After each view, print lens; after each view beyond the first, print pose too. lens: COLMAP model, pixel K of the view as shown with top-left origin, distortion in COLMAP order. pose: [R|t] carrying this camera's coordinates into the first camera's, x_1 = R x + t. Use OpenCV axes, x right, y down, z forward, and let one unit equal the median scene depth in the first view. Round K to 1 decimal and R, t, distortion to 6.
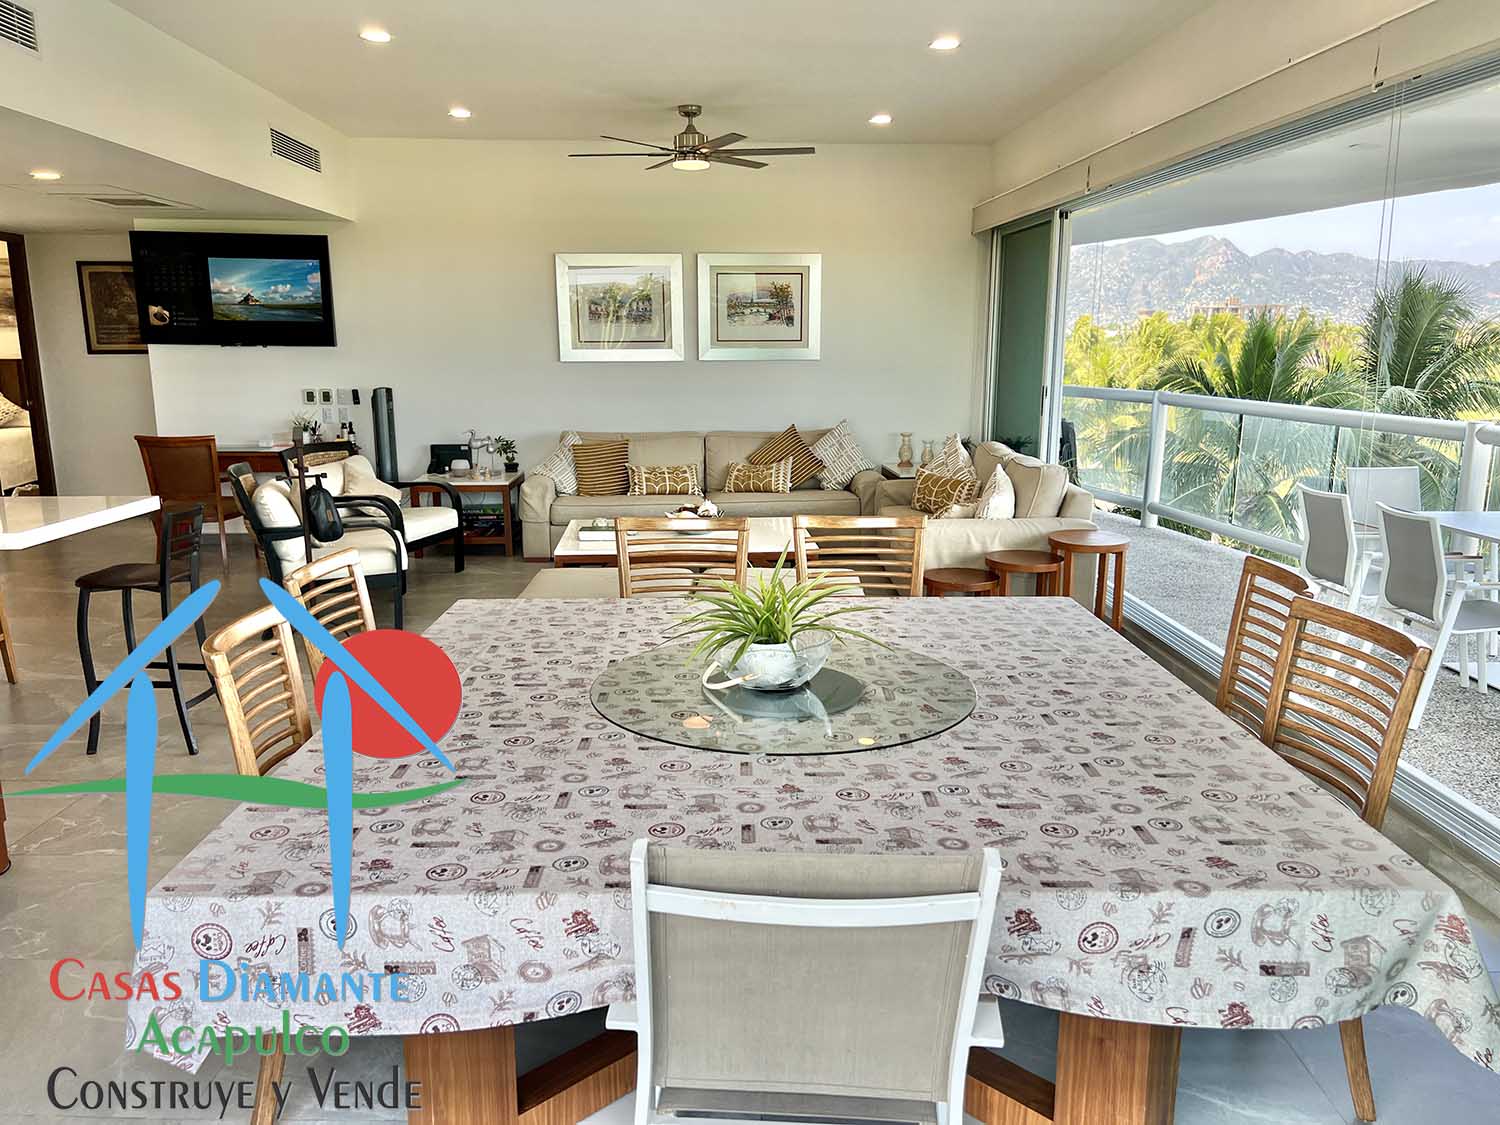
lens RADIAL K [[1130.0, 0, 750.0], [0, 1130.0, 562.5], [0, 0, 1]] dist [0.053083, -0.003461]
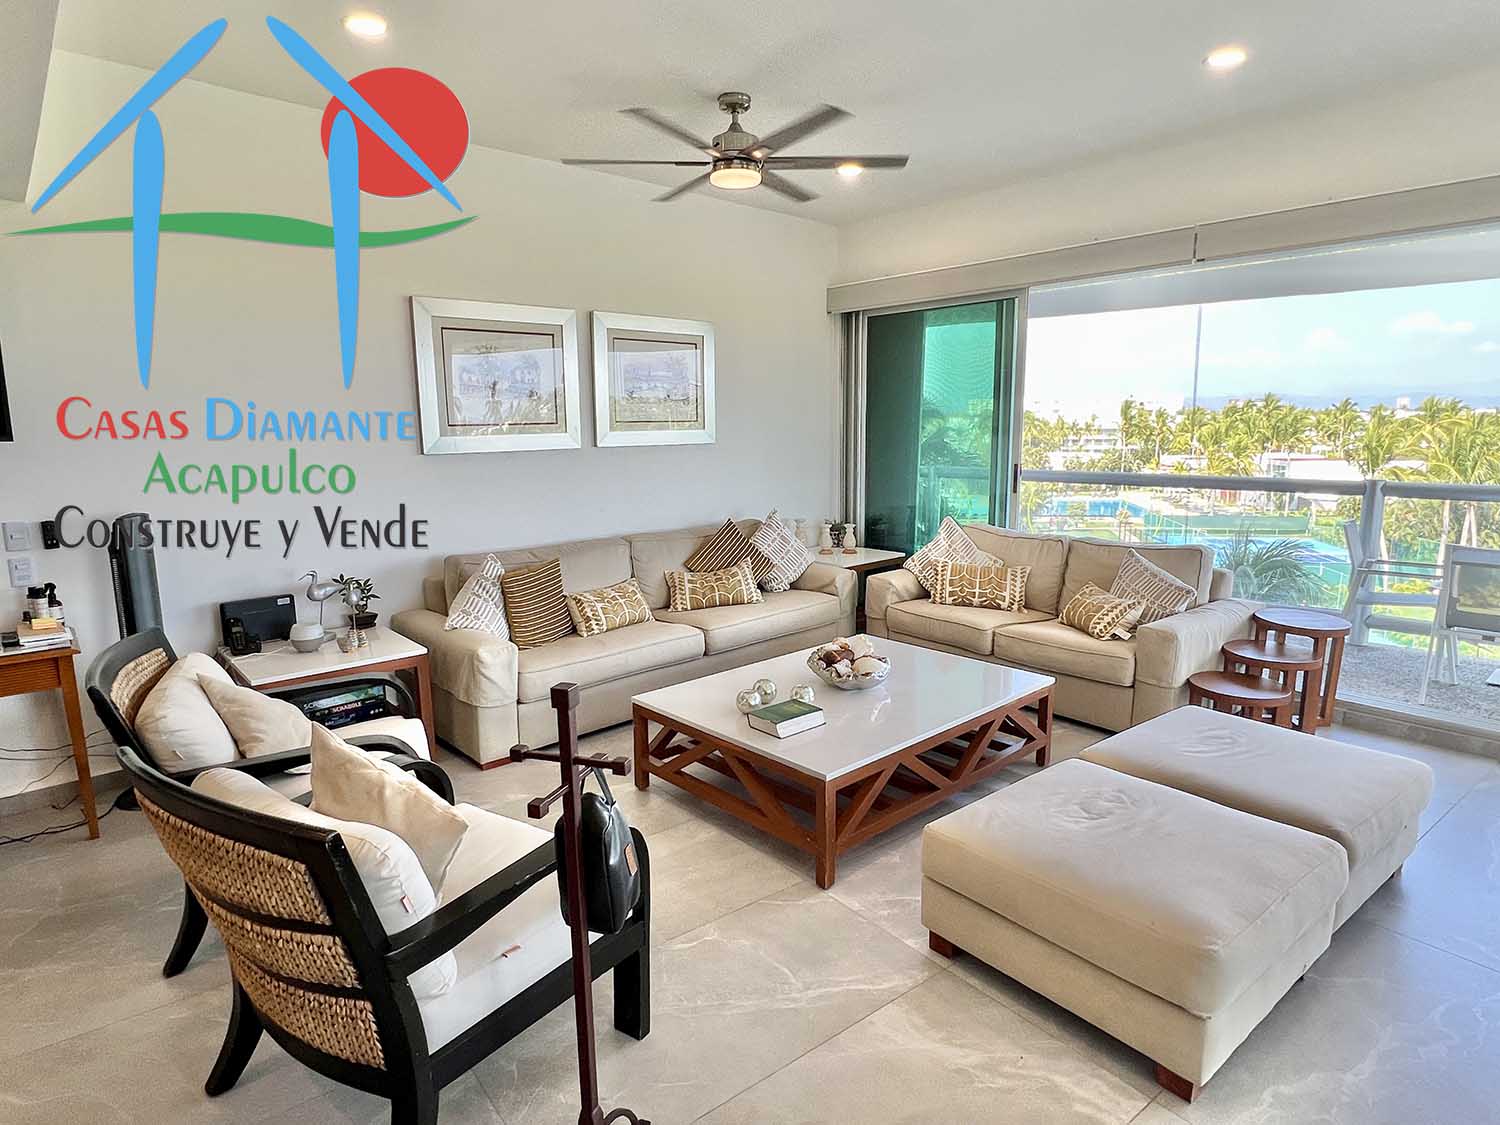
lens RADIAL K [[847.3, 0, 750.0], [0, 847.3, 562.5], [0, 0, 1]] dist [0.000711, -0.001044]
pose [[0.780806, -0.111198, 0.614798, -0.347959], [0.134076, 0.990931, 0.008950, -0.096057], [-0.610217, 0.075441, 0.788634, 0.509360]]
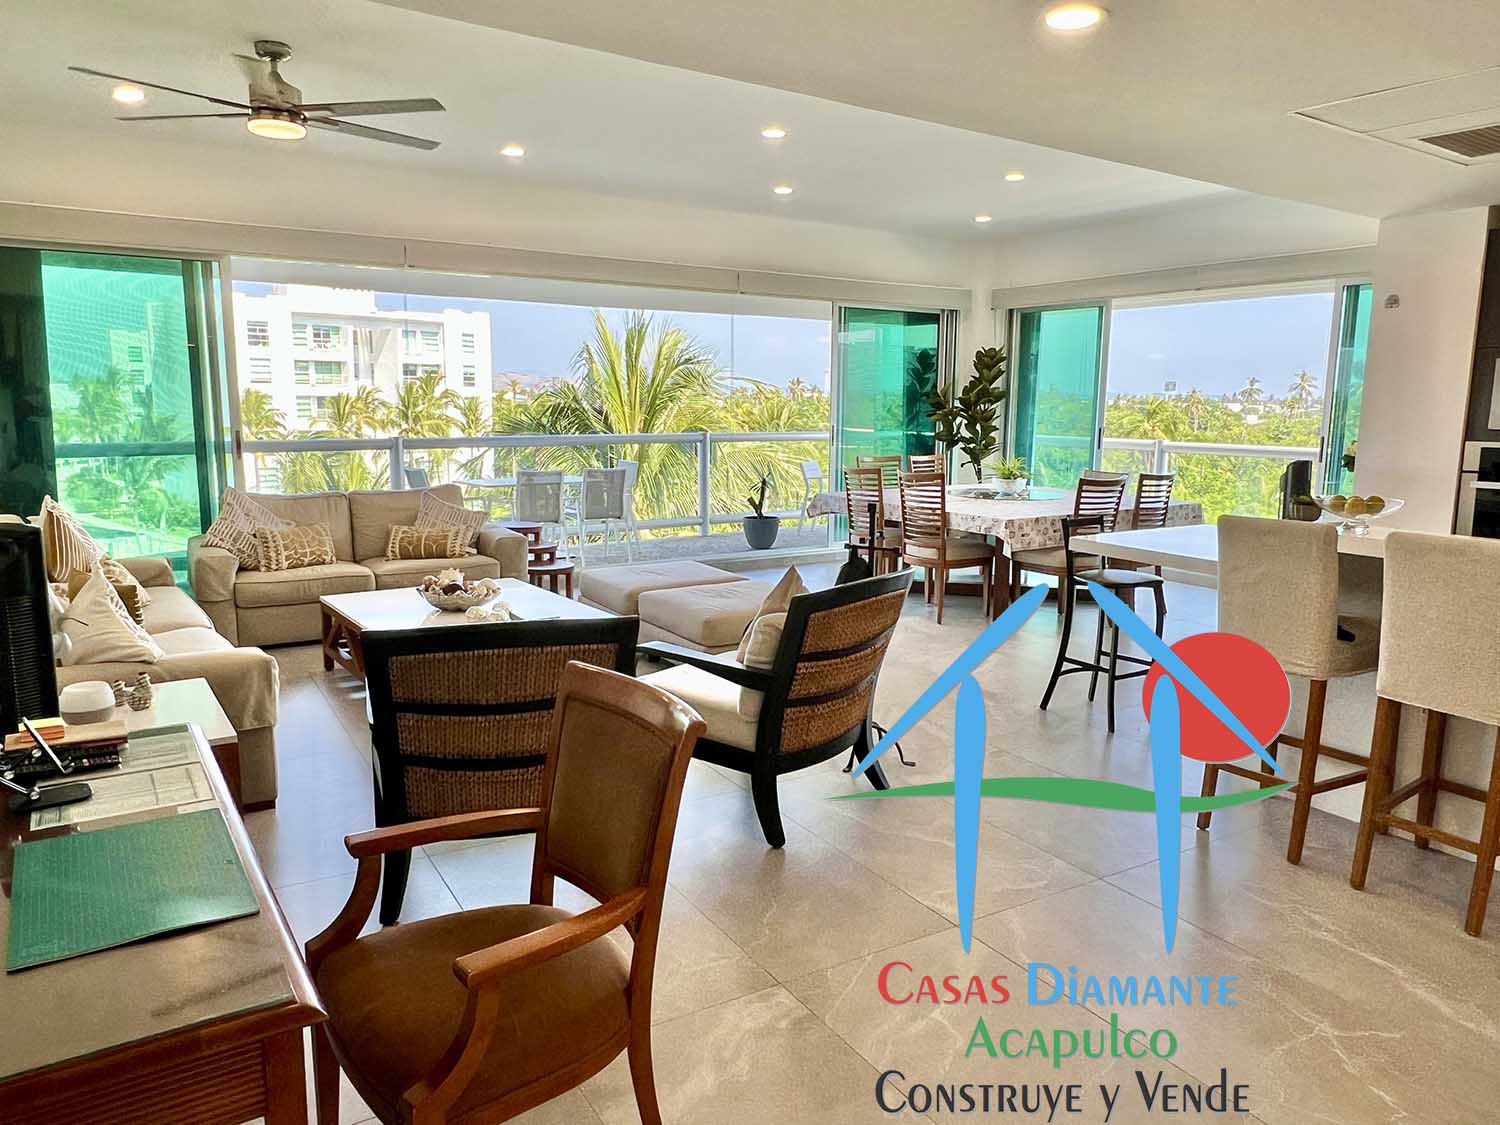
lens RADIAL K [[1031.5, 0, 750.0], [0, 1031.5, 562.5], [0, 0, 1]] dist [0.003335, -0.003541]
pose [[-0.525480, -0.134097, 0.840172, -0.666208], [0.161409, 0.953855, 0.253193, -0.180313], [-0.835355, 0.268659, -0.479588, 0.980021]]
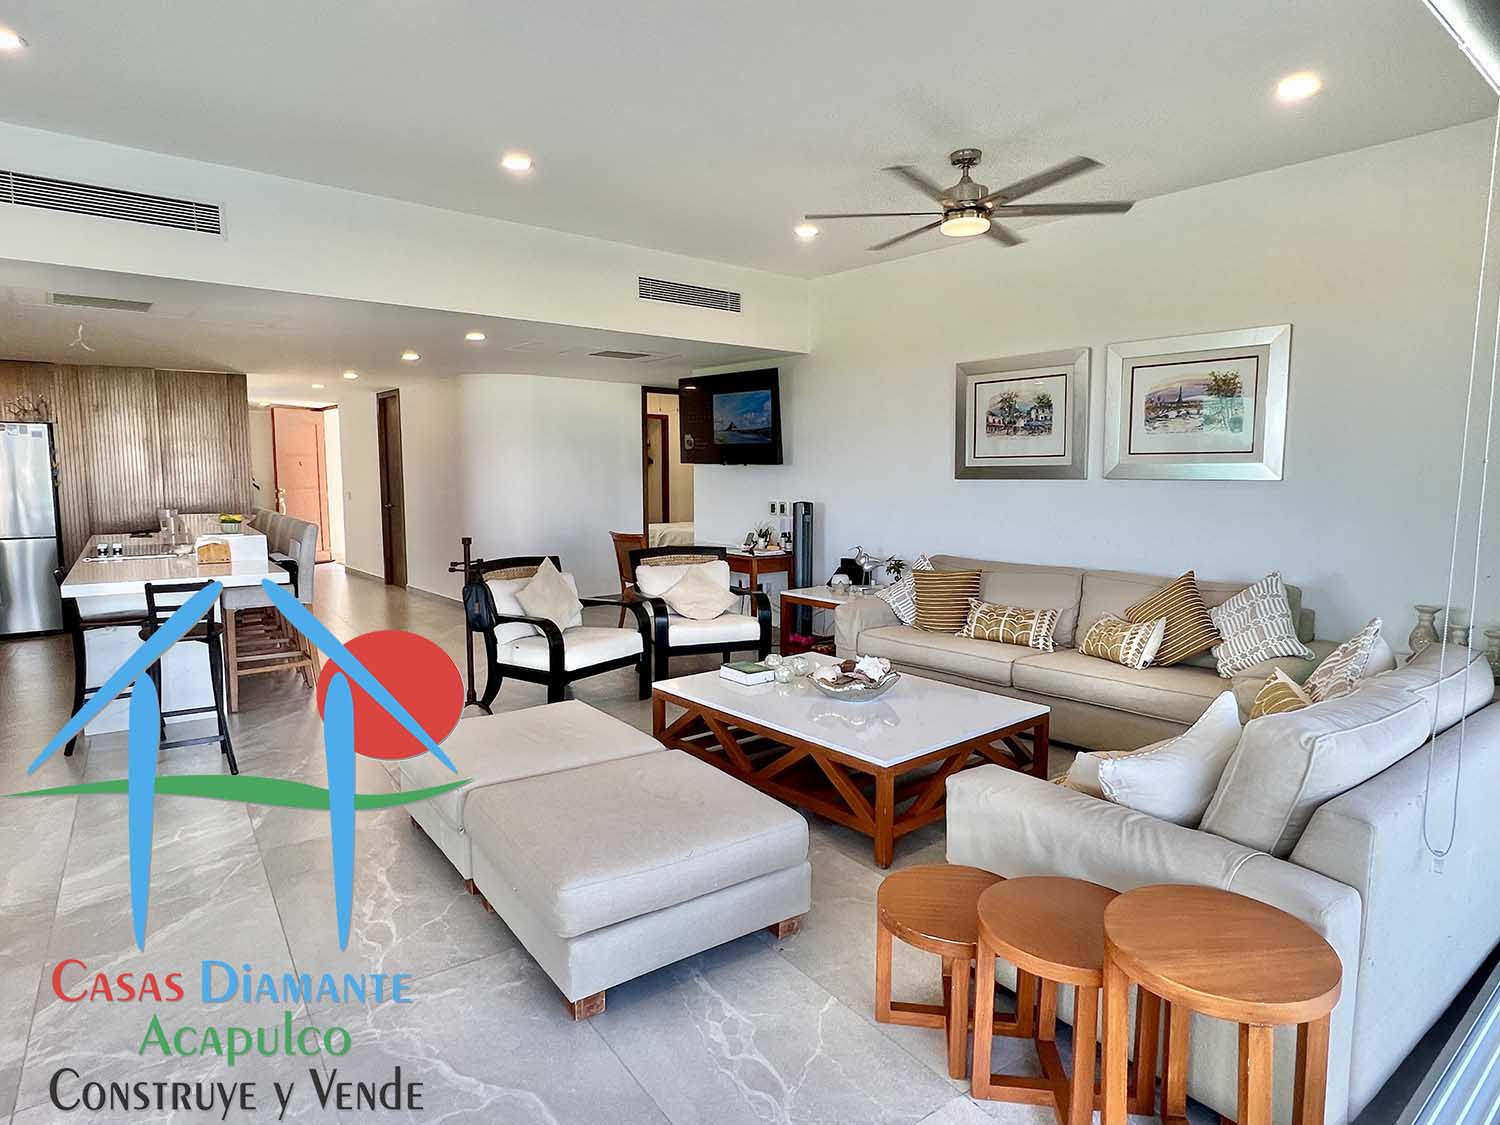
lens RADIAL K [[855.0, 0, 750.0], [0, 855.0, 562.5], [0, 0, 1]] dist [0.010546, 0.000189]
pose [[0.604918, 0.087554, -0.791459, 0.294945], [-0.154215, 0.988000, -0.008571, -0.083530], [0.781212, 0.127240, 0.611162, 0.480988]]
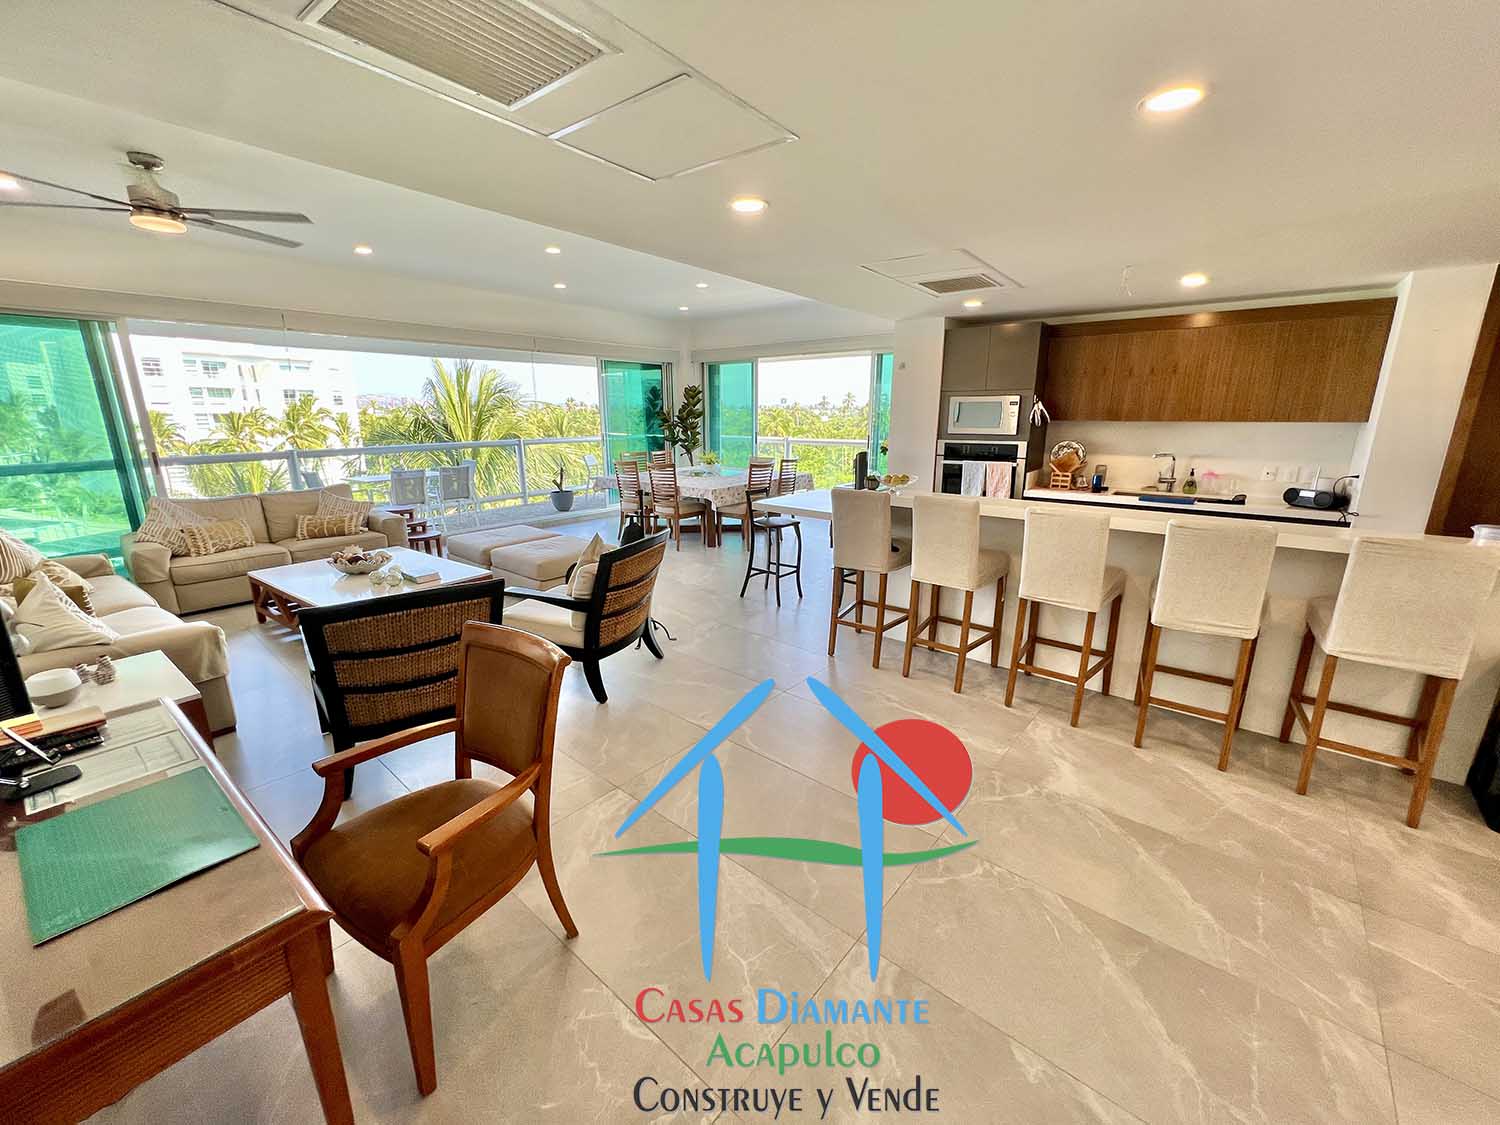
lens RADIAL K [[598.1, 0, 746.4], [0, 598.1, 558.8], [0, 0, 1]] dist [0.000686, 0.000742]
pose [[-0.767552, -0.148412, 0.623568, -0.649420], [0.132945, 0.914812, 0.381371, -0.193941], [-0.627048, 0.375623, -0.682436, 0.980542]]
